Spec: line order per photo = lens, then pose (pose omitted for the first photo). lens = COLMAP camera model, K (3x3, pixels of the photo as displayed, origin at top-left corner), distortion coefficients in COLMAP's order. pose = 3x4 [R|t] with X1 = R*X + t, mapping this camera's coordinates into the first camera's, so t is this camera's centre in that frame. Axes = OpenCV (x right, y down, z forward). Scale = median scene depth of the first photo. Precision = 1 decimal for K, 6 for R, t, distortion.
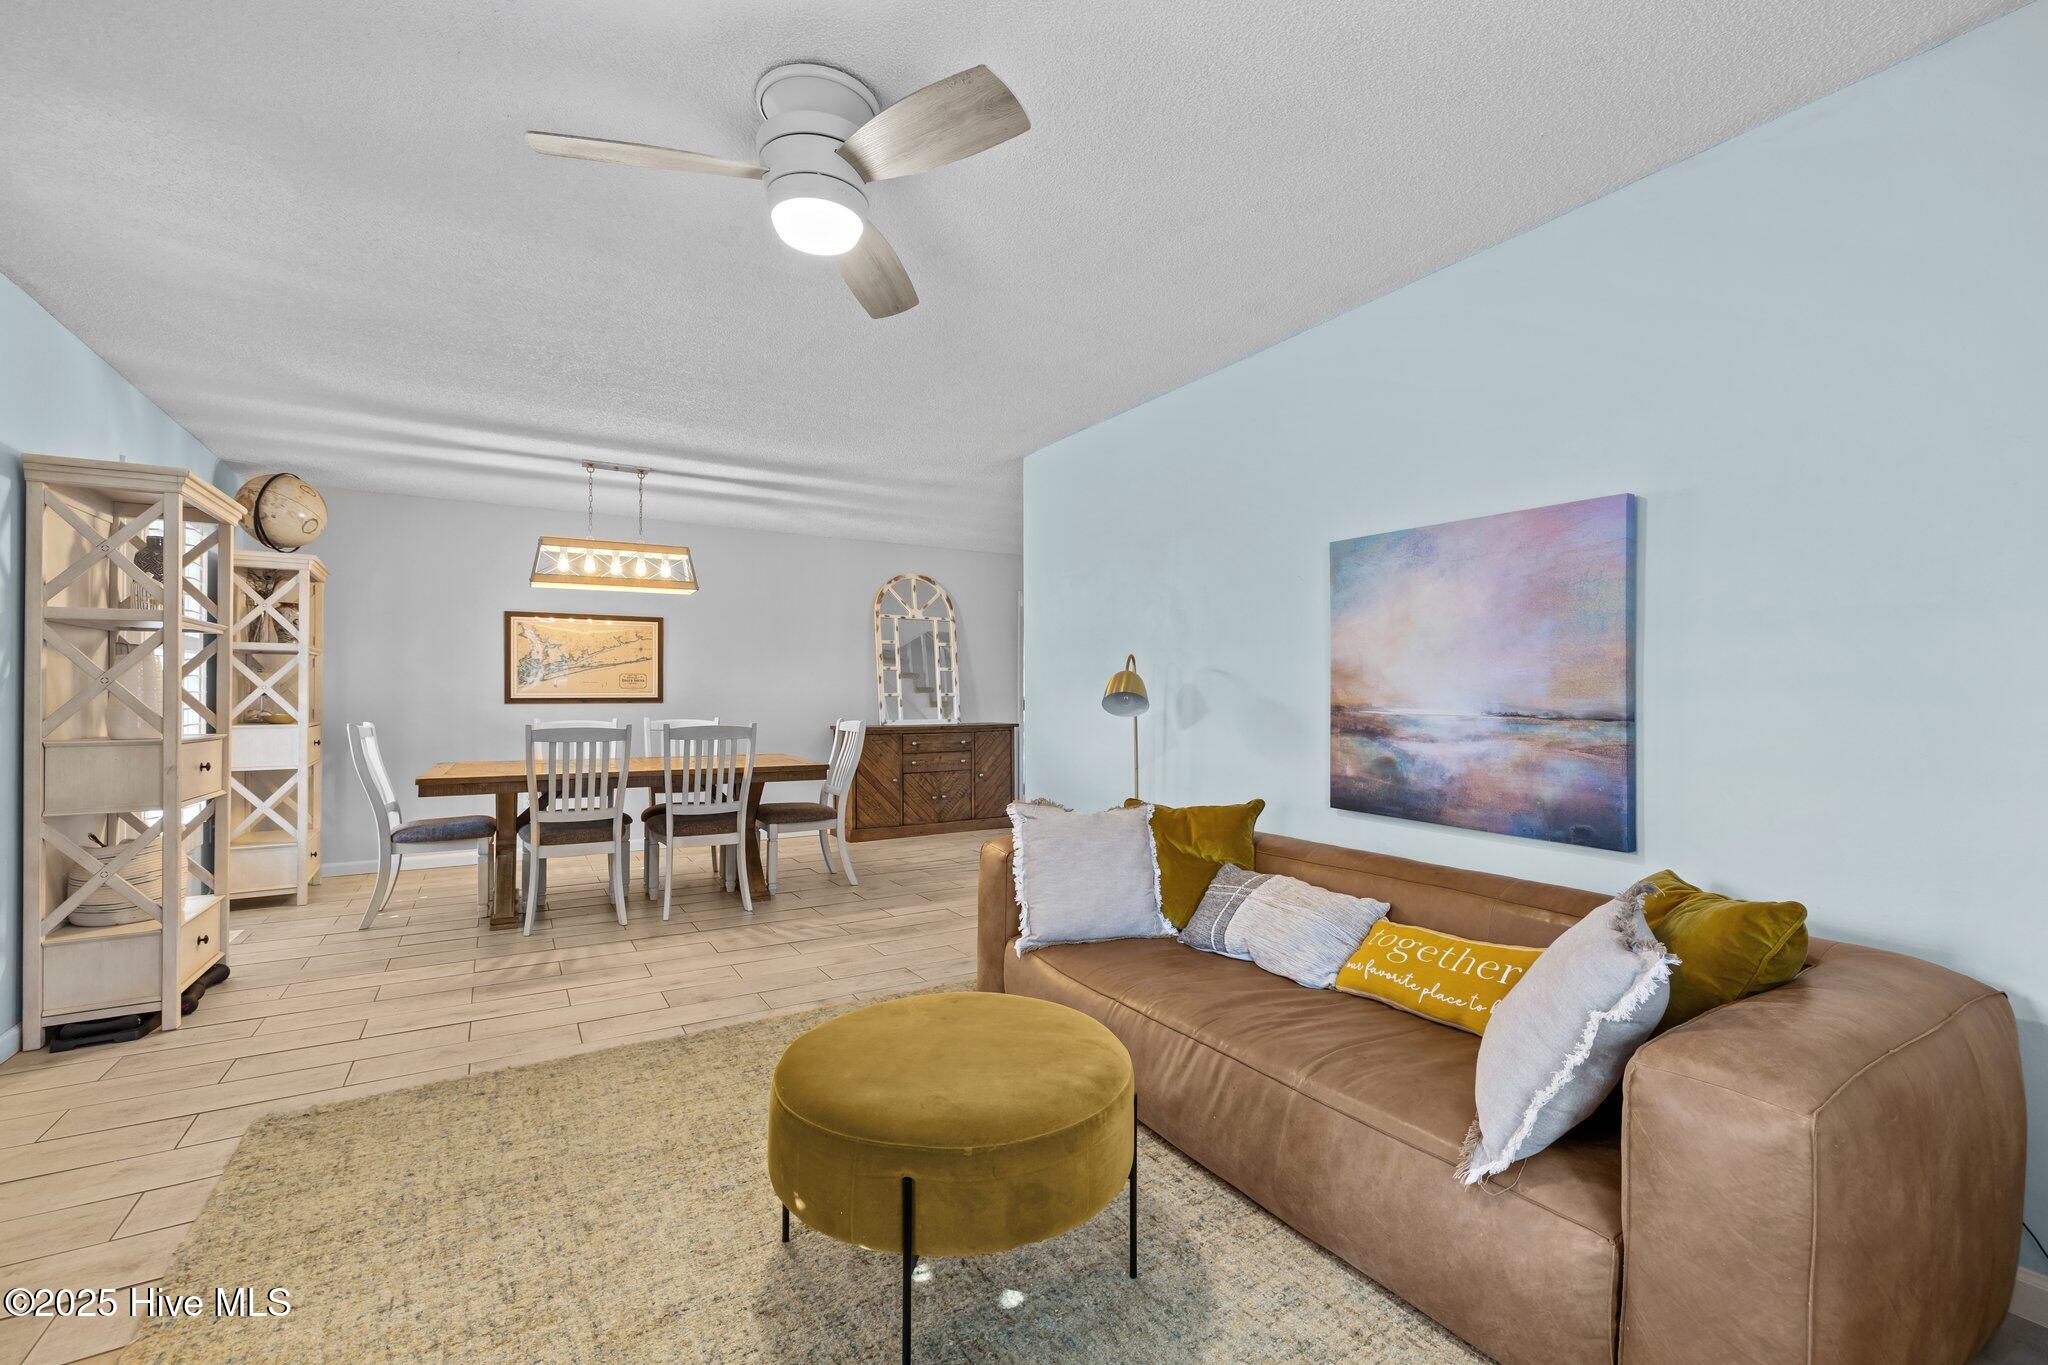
lens RADIAL K [[862.8, 0, 1017.2], [0, 862.8, 689.9], [0, 0, 1]] dist [0.000090, -0.000183]
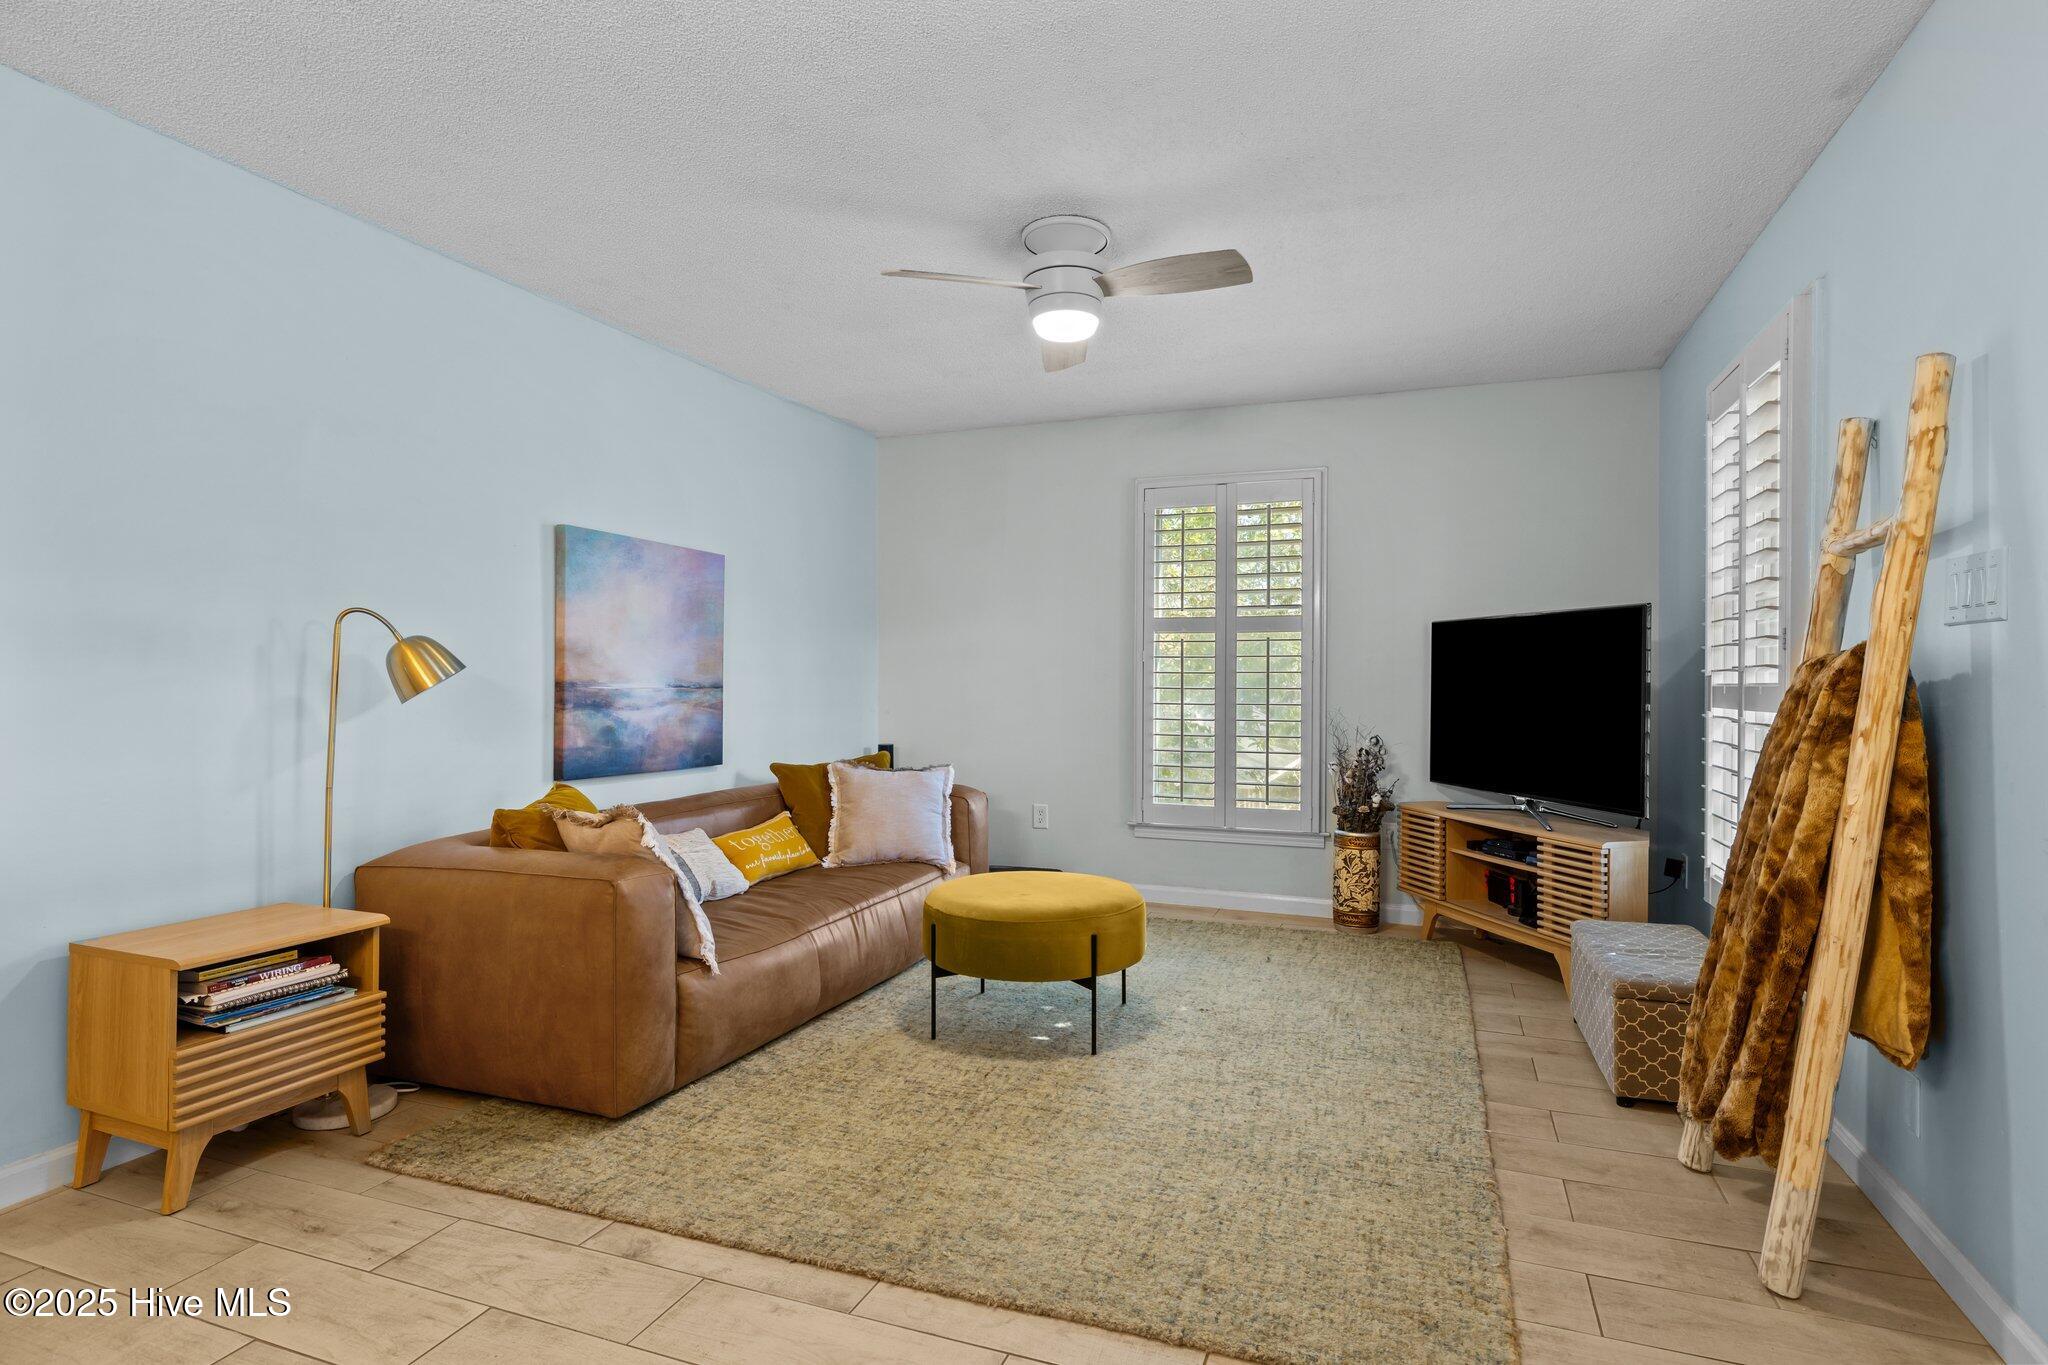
lens RADIAL K [[1054.1, 0, 1024.0], [0, 1054.1, 682.5], [0, 0, 1]] dist [-0.001965, 0.000077]
pose [[-0.614714, -0.006735, 0.788721, -0.758714], [-0.006395, 0.999973, 0.003554, 0.008013], [-0.788724, -0.002859, -0.614741, 1.046501]]
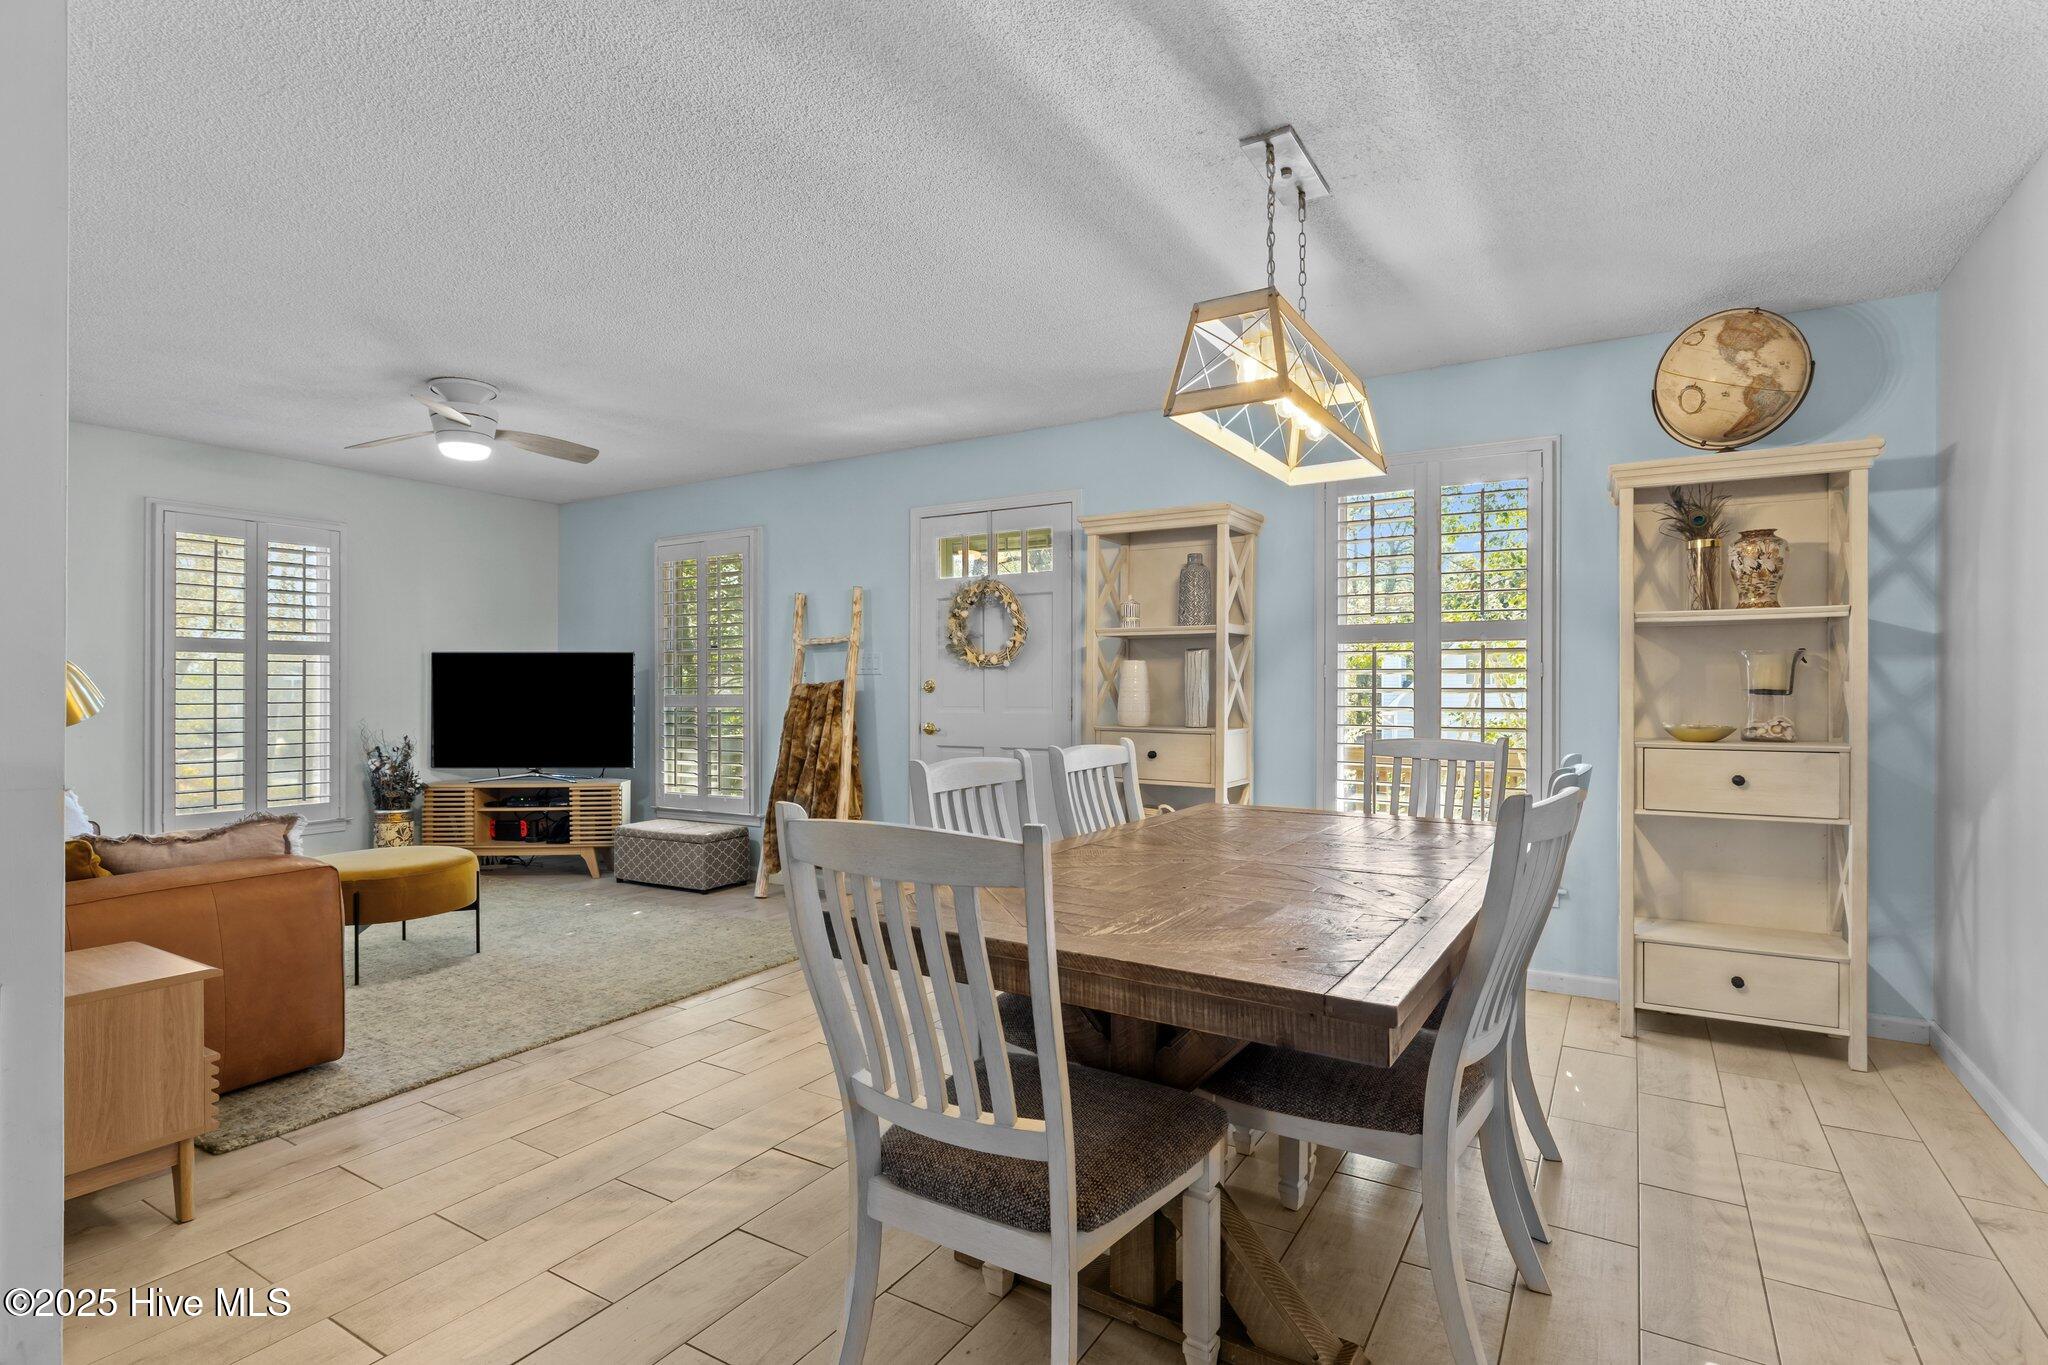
lens RADIAL K [[1002.7, 0, 1020.8], [0, 1002.7, 689.7], [0, 0, 1]] dist [-0.001737, -0.000053]
pose [[-0.886164, 0.000891, -0.463371, -0.149337], [0.002272, 0.999994, -0.002422, 0.005144], [0.463367, -0.003200, -0.886161, 1.815010]]
